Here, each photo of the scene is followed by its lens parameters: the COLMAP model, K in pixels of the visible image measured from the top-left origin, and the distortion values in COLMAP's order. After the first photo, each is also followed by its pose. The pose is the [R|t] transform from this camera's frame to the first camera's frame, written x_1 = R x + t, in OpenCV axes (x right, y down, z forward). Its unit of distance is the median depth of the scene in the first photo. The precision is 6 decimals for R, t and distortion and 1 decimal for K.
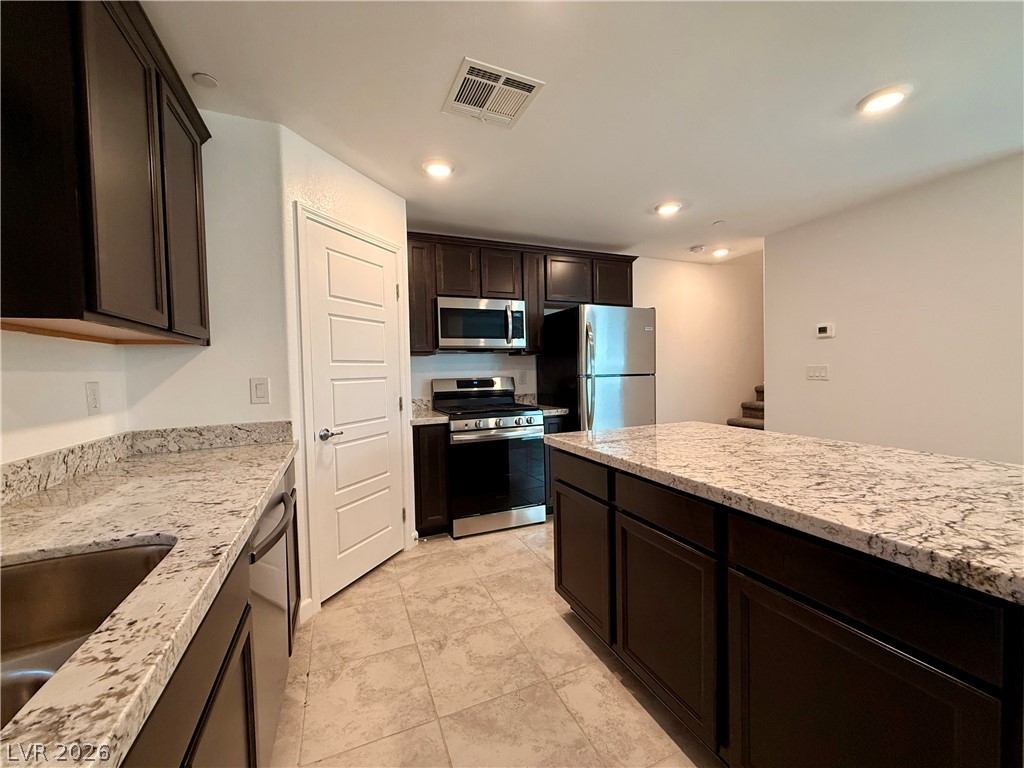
lens RADIAL K [[423.7, 0, 513.4], [0, 423.7, 382.7], [0, 0, 1]] dist [-0.001719, 0.003439]
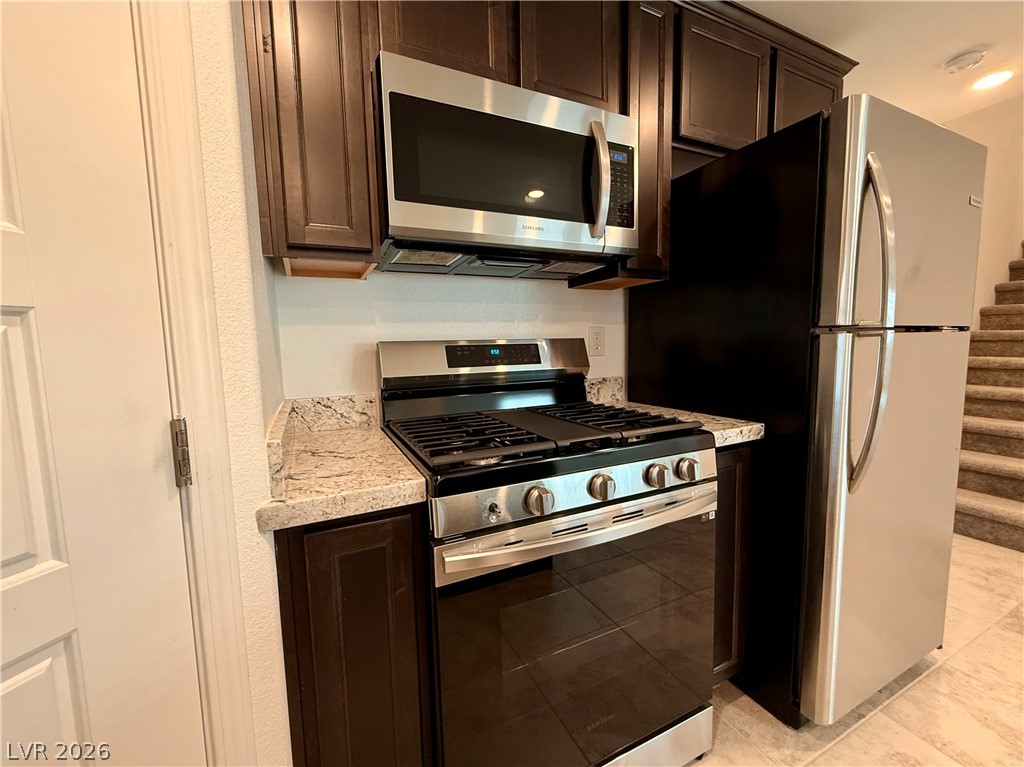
lens RADIAL K [[423.7, 0, 513.4], [0, 423.7, 382.2], [0, 0, 1]] dist [-0.001719, 0.003439]
pose [[0.998645, -0.007022, 0.051562, -0.101491], [0.003832, 0.998086, 0.061723, 0.004000], [-0.051897, -0.061441, 0.996761, 0.674049]]
